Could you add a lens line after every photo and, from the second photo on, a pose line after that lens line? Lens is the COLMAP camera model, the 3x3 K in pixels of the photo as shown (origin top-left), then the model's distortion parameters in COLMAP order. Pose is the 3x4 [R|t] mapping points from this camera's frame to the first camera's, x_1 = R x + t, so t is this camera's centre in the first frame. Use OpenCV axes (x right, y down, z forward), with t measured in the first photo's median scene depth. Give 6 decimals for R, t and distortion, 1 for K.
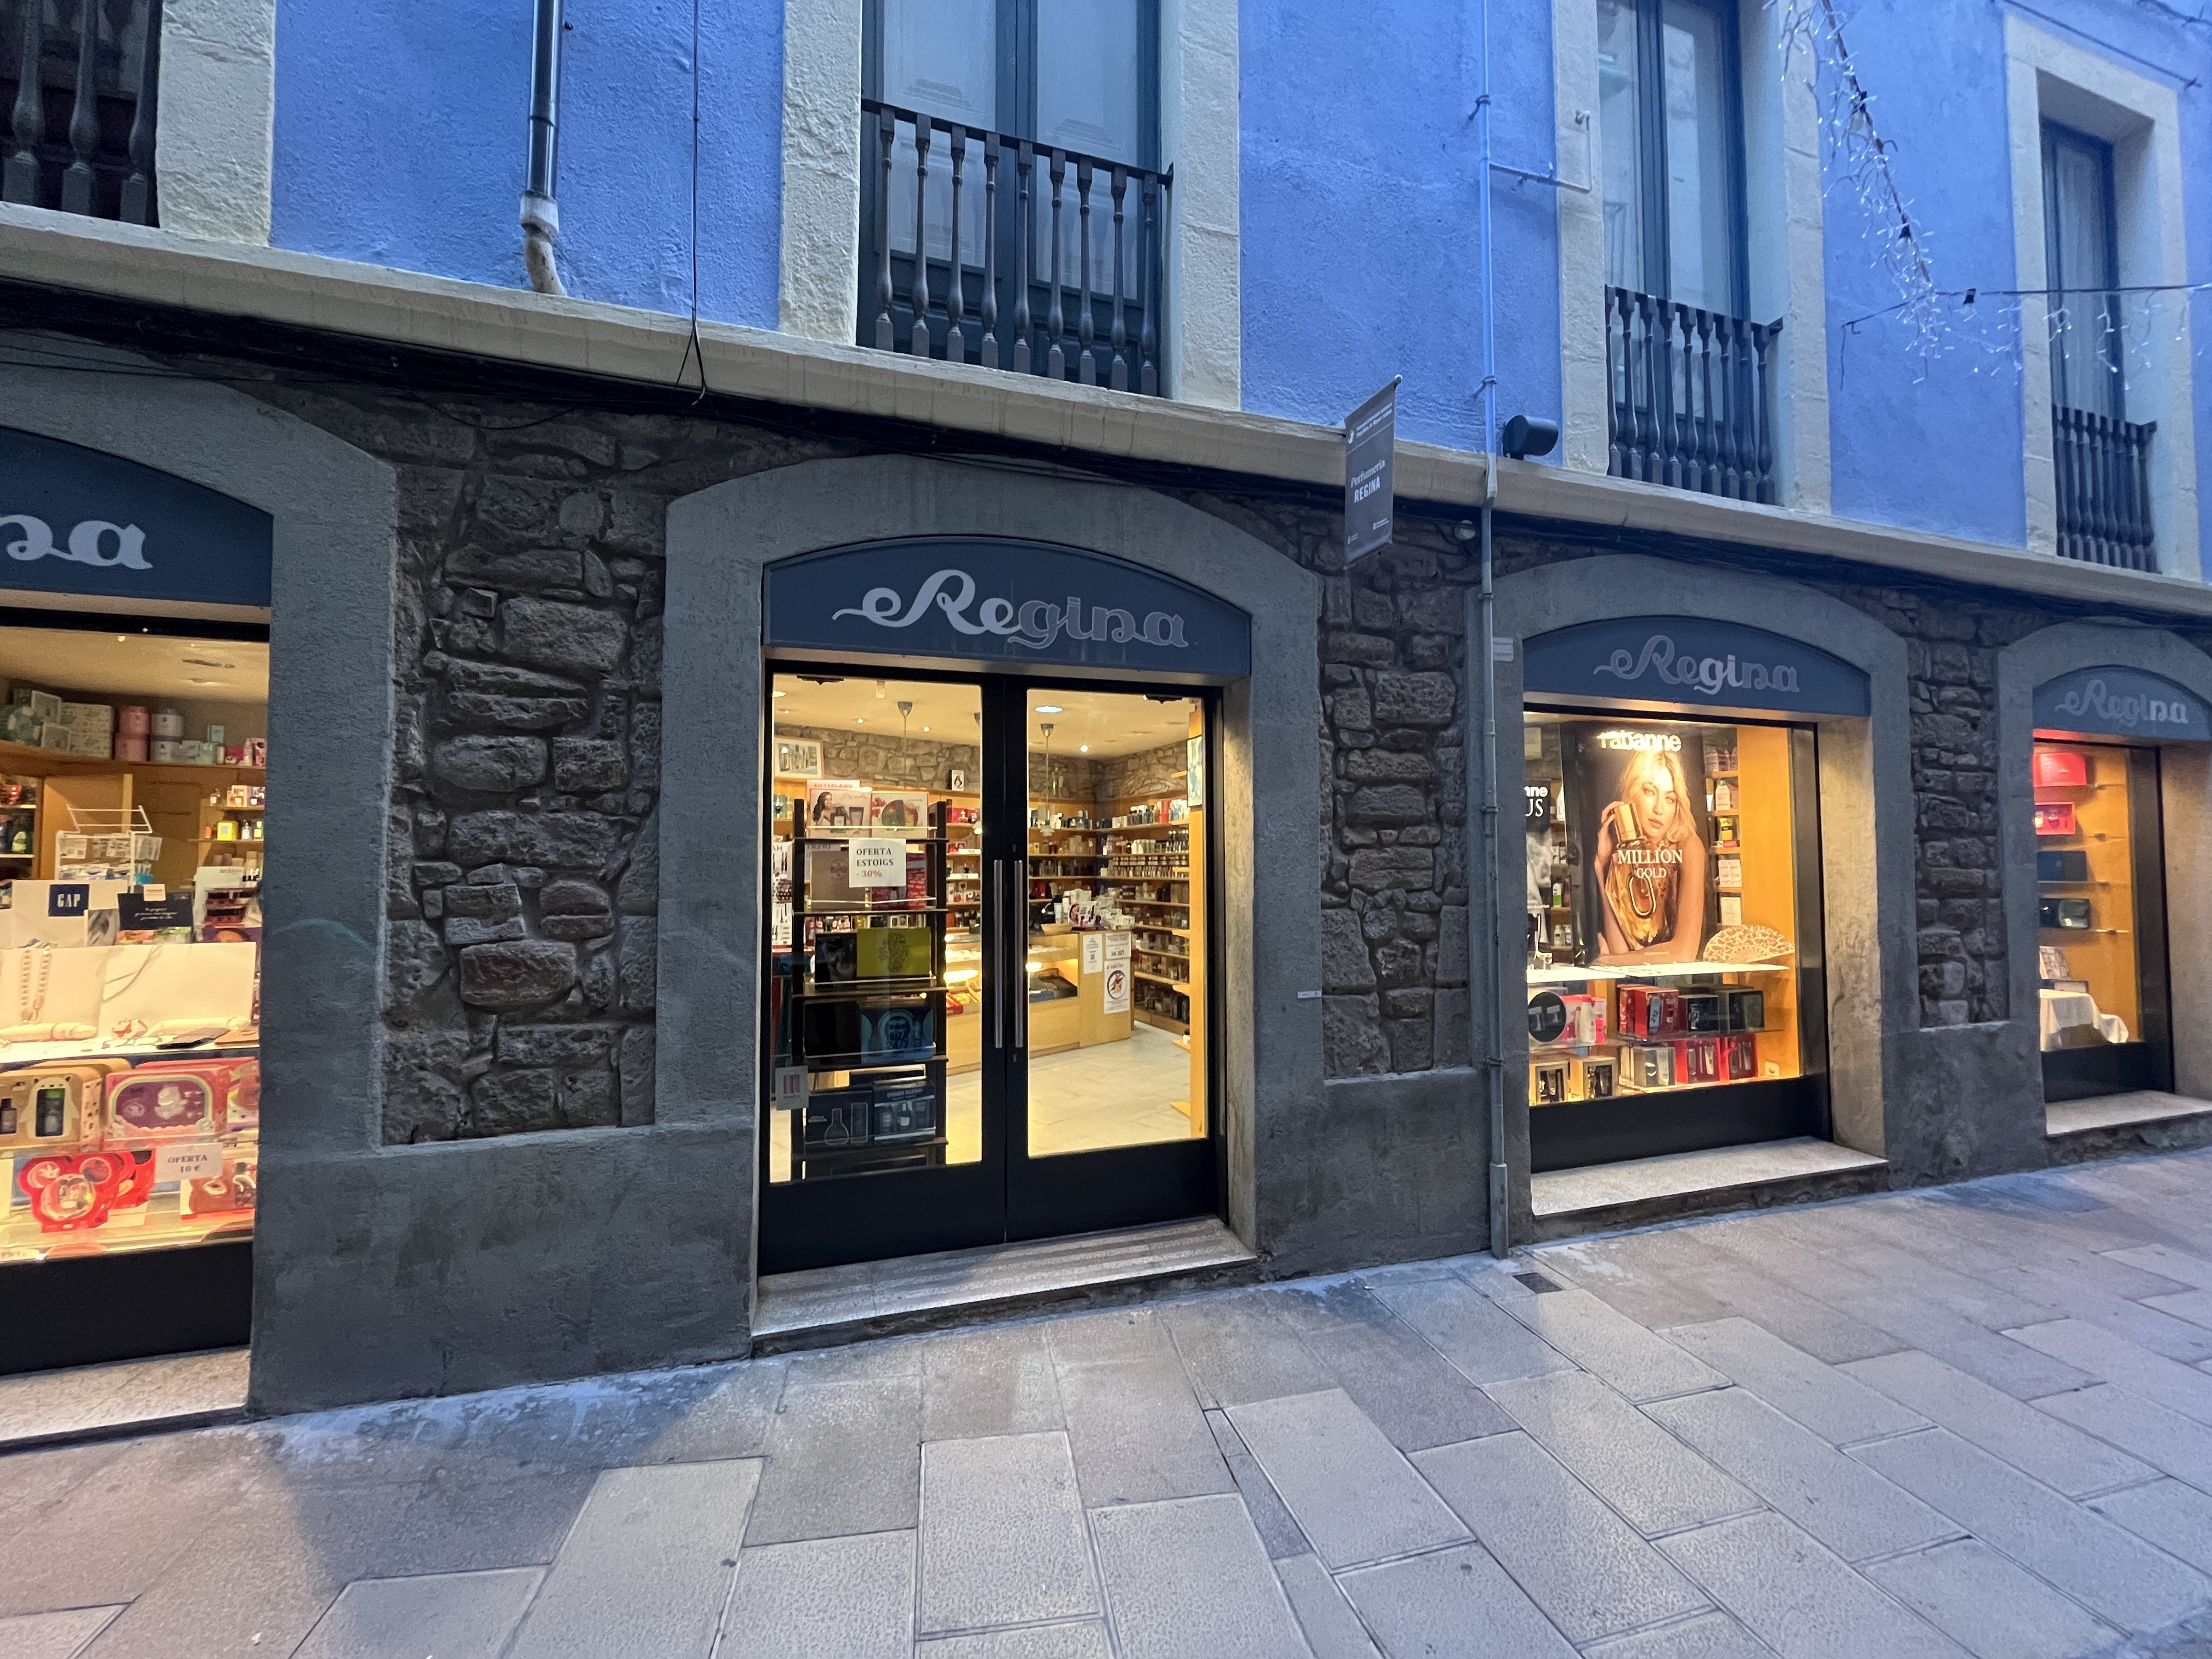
lens RADIAL K [[895.9, 0, 1102.5], [0, 895.9, 826.6], [0, 0, 1]] dist [-0.003200, 0.000123]
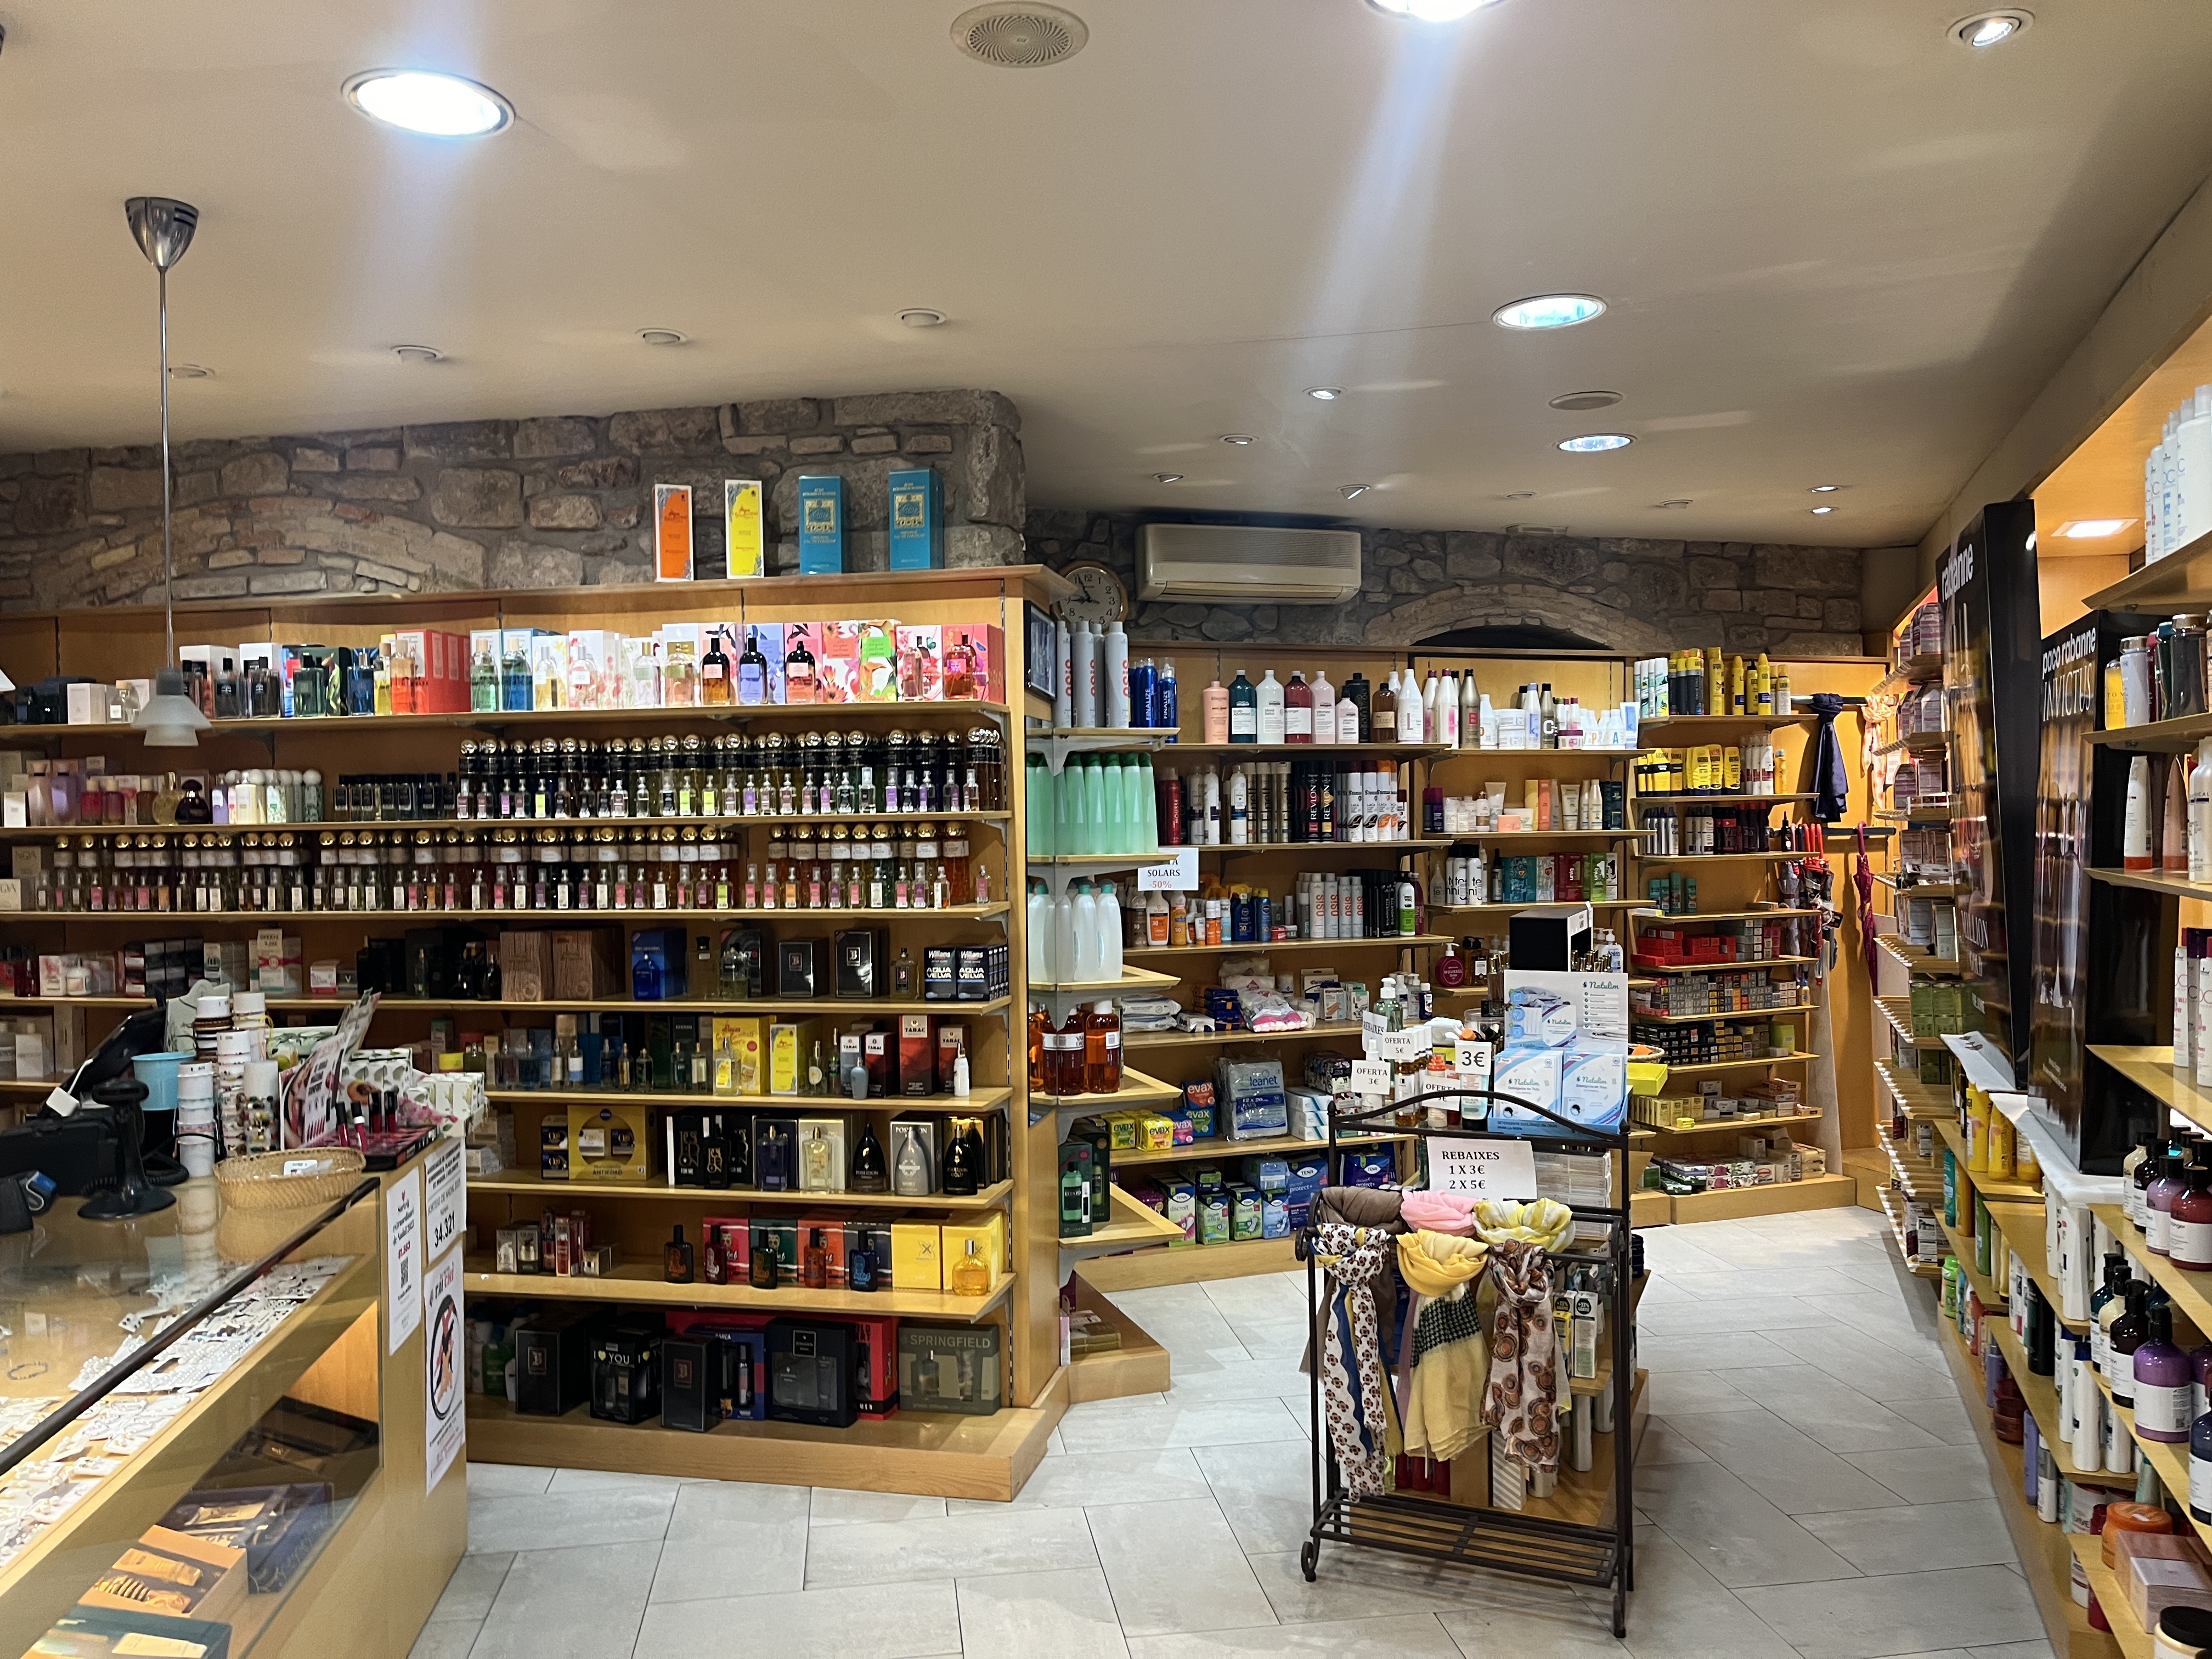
lens RADIAL K [[1669.3, 0, 1115.1], [0, 1669.3, 835.8], [0, 0, 1]] dist [0.054164, -0.069387]
pose [[0.608808, -0.015170, 0.793172, -0.450365], [-0.022246, 0.999098, 0.036184, 0.022350], [-0.793005, -0.039674, 0.607921, 1.092691]]
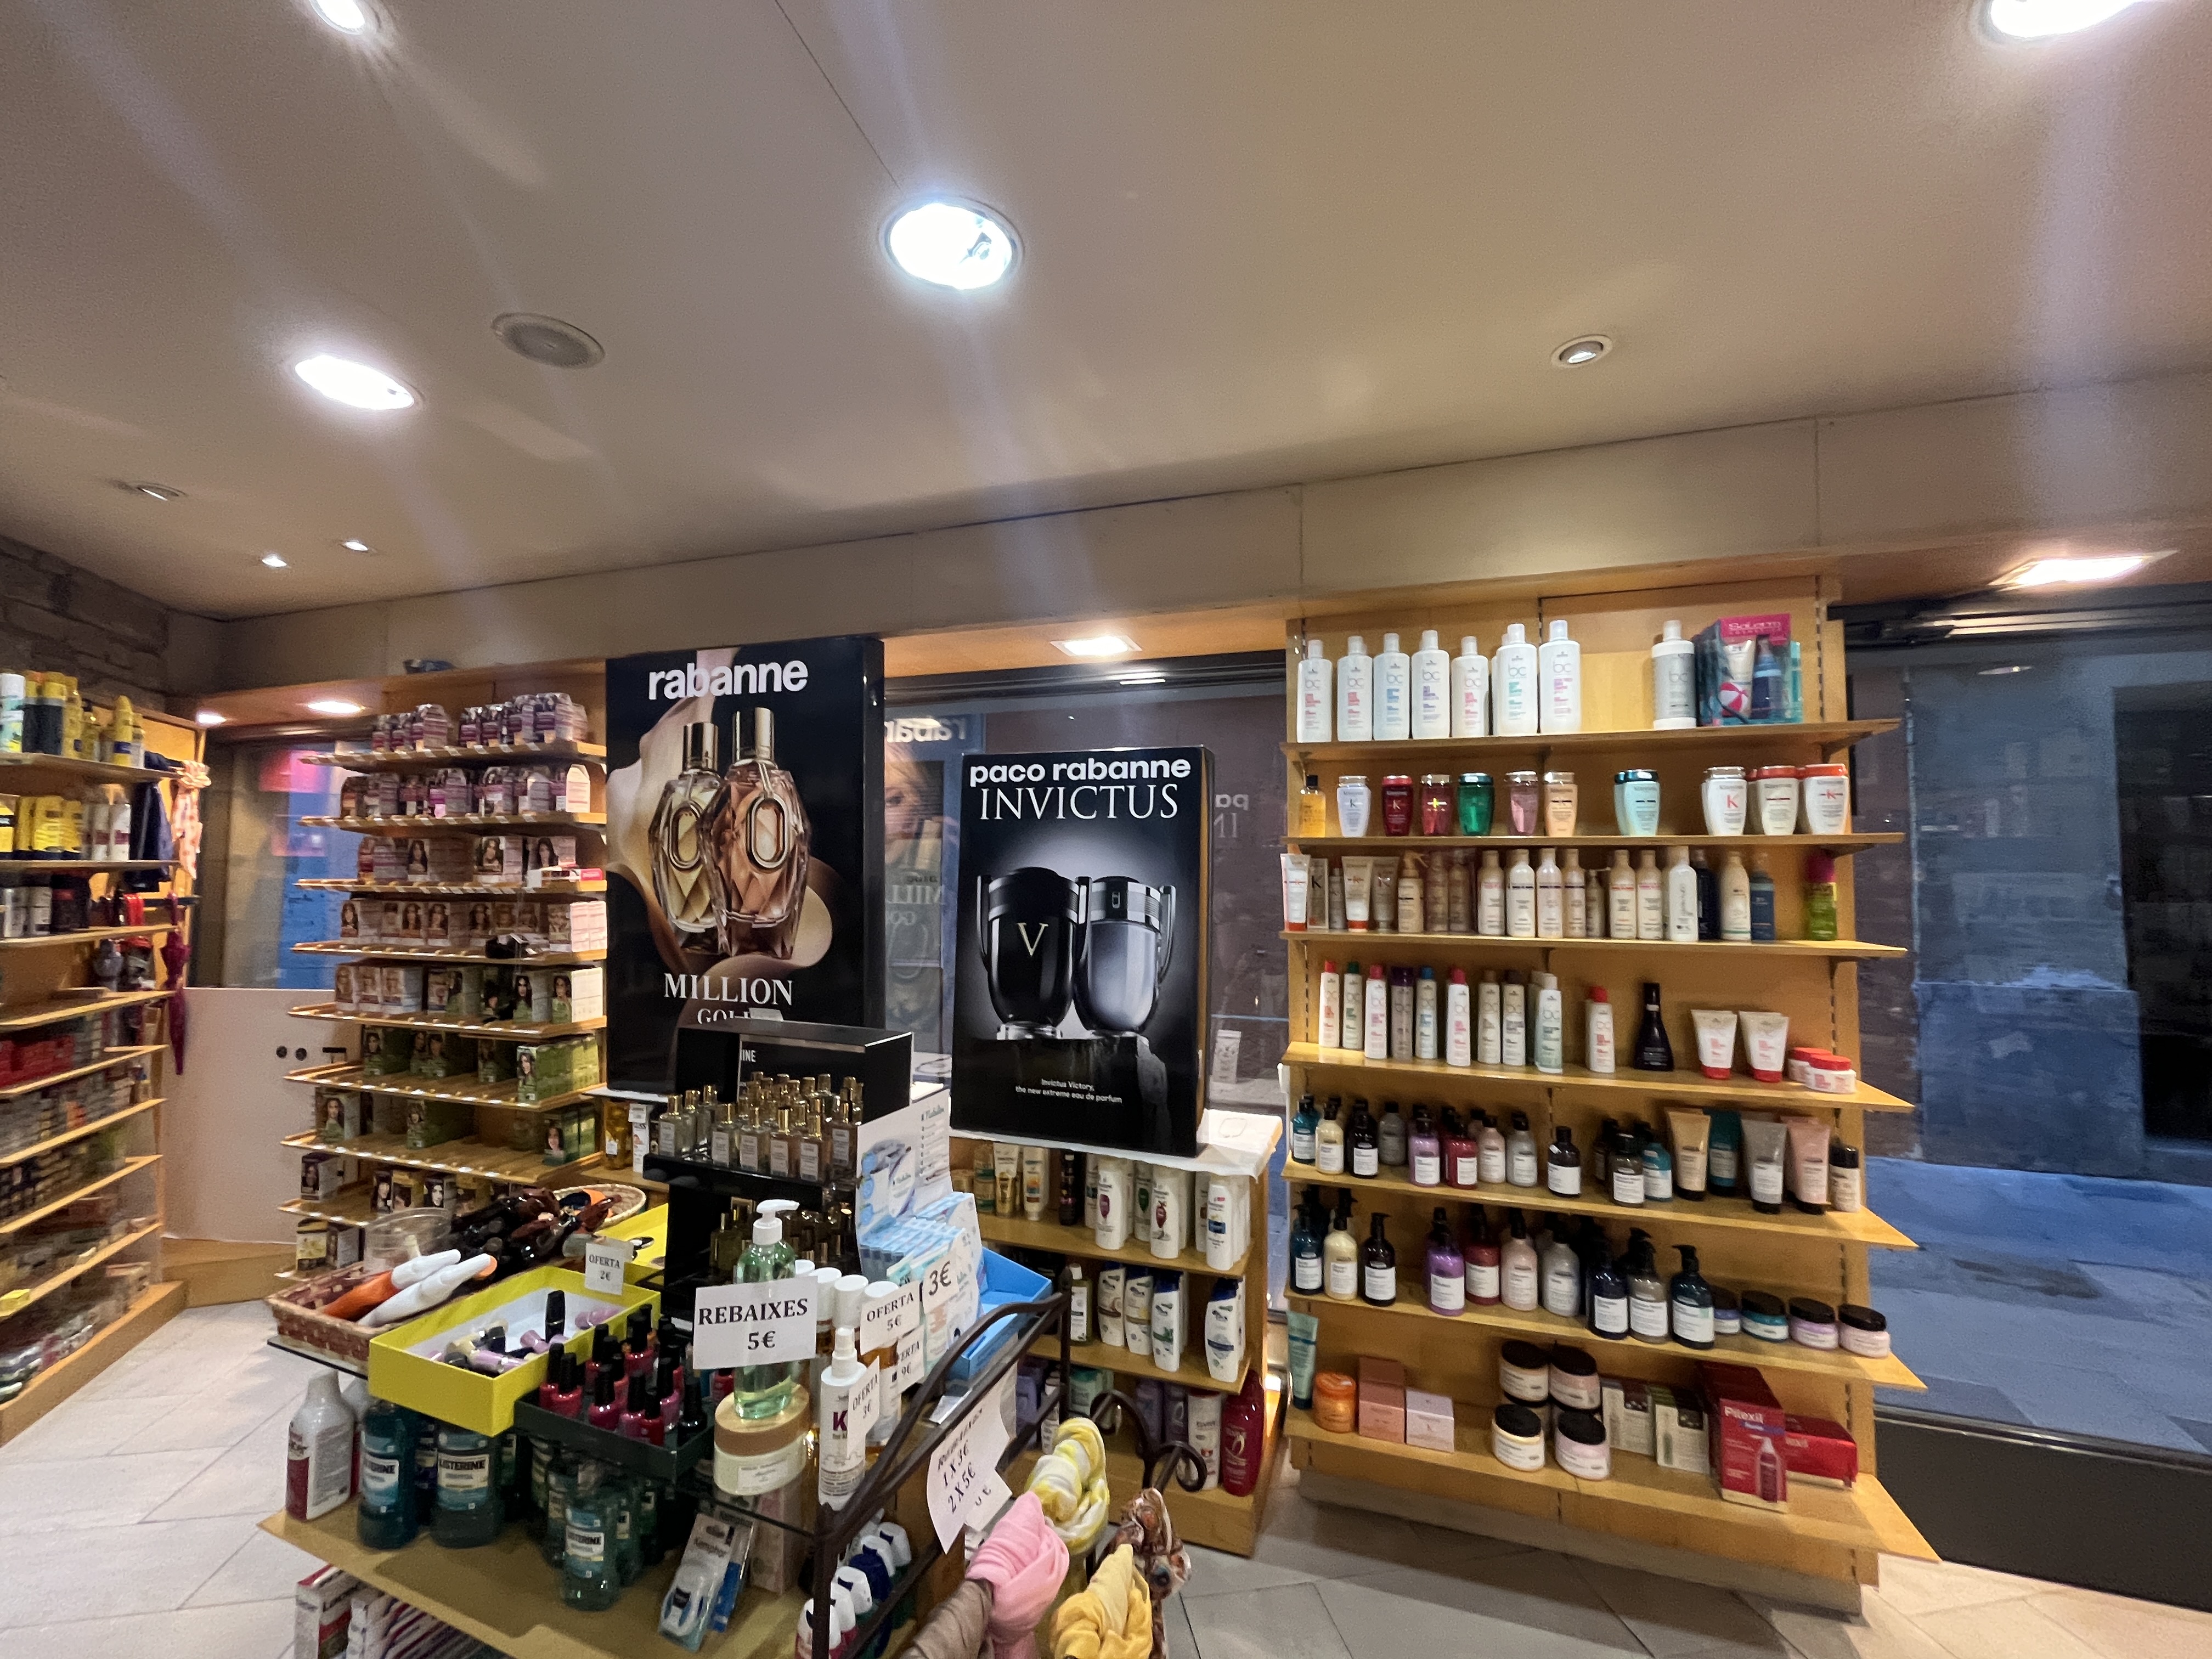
lens RADIAL K [[895.9, 0, 1101.8], [0, 895.9, 828.8], [0, 0, 1]] dist [-0.003200, 0.000123]
pose [[-0.805412, 0.027479, 0.592077, 0.146015], [-0.029490, 0.995830, -0.086334, 0.041190], [-0.591981, -0.086995, -0.801243, 1.708458]]
